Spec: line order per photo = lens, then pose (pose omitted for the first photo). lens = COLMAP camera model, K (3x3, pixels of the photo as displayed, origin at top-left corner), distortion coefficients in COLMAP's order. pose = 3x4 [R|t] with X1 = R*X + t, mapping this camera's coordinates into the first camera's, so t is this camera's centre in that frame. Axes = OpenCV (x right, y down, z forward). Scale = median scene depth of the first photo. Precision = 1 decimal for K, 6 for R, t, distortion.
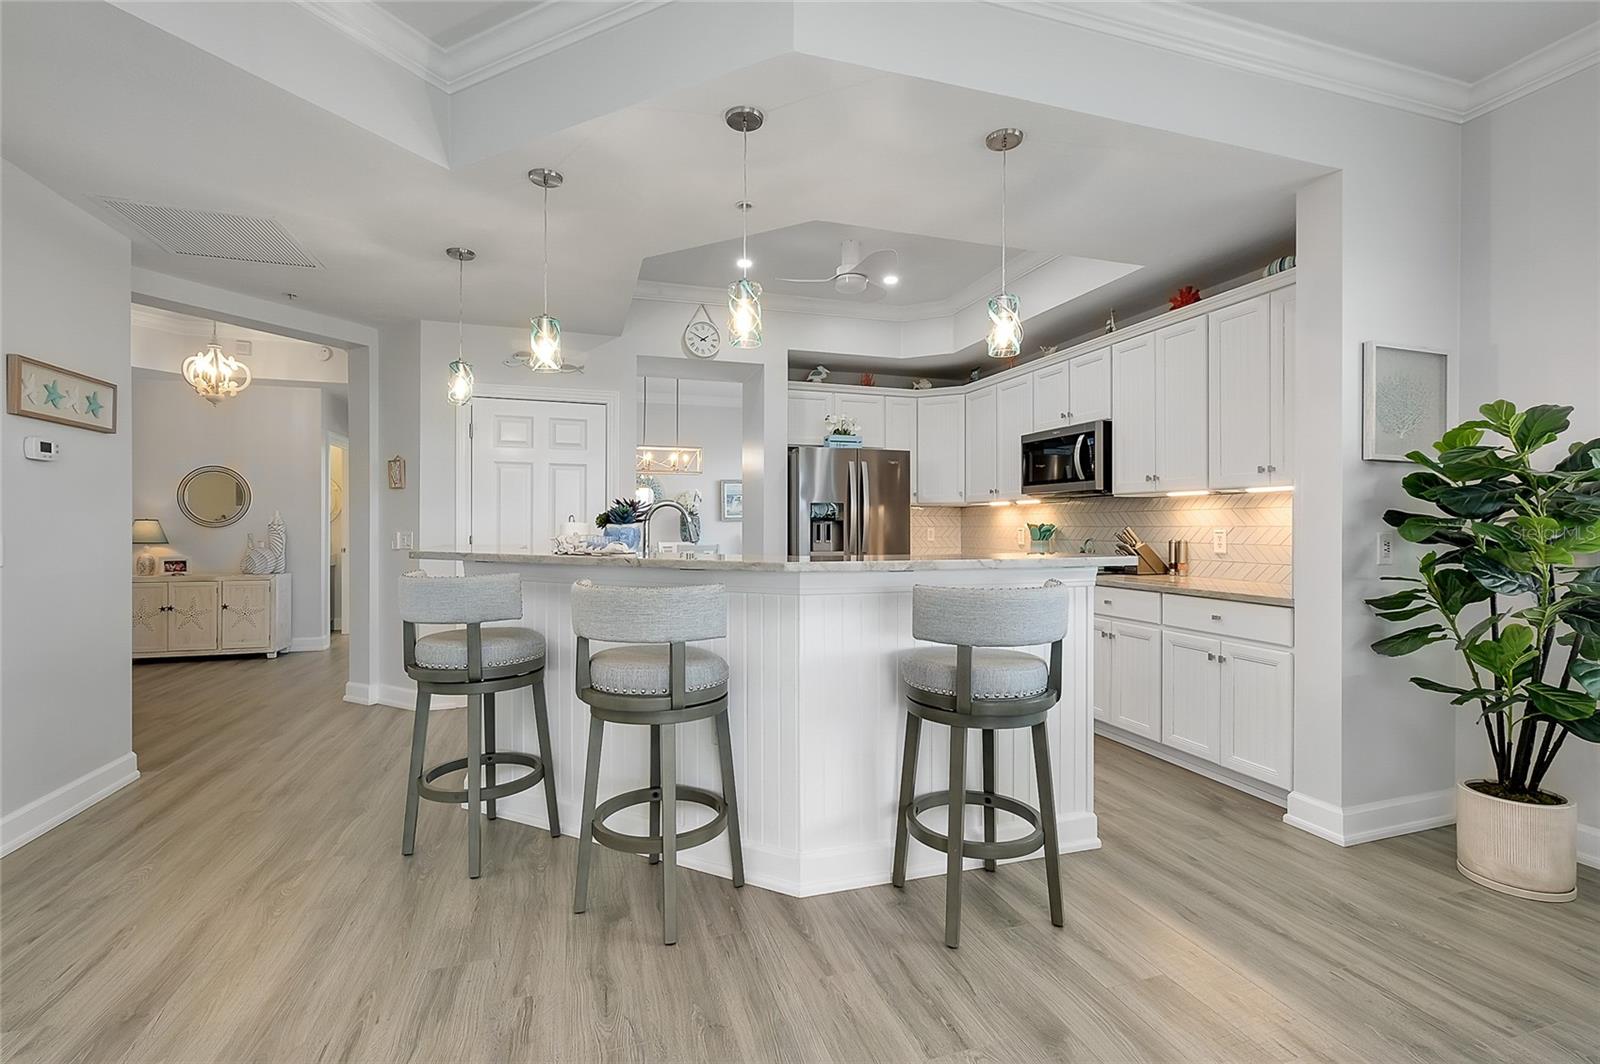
lens RADIAL K [[716.8, 0, 795.9], [0, 716.8, 536.5], [0, 0, 1]] dist [-0.002299, -0.000256]
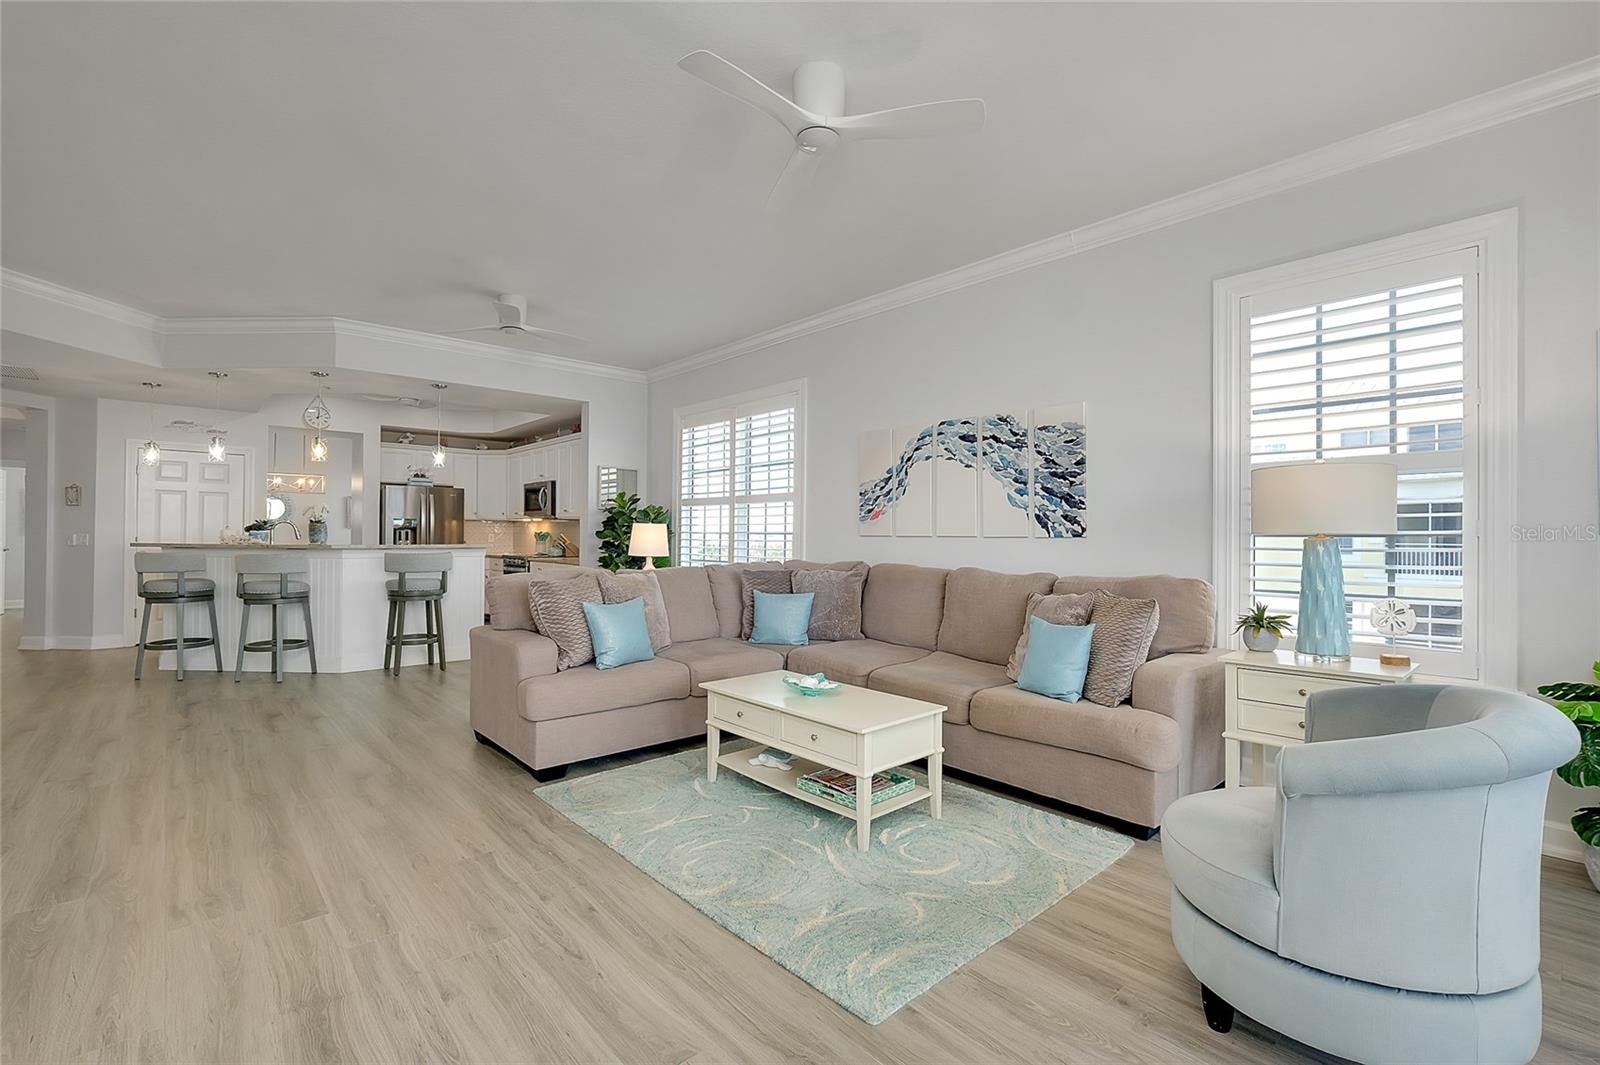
lens RADIAL K [[695.4, 0, 801.7], [0, 695.4, 537.3], [0, 0, 1]] dist [-0.007758, 0.001720]
pose [[0.906336, 0.003609, 0.422542, 0.320941], [0.000500, 0.999954, -0.009614, 0.021808], [-0.422557, 0.008925, 0.906292, -1.408865]]
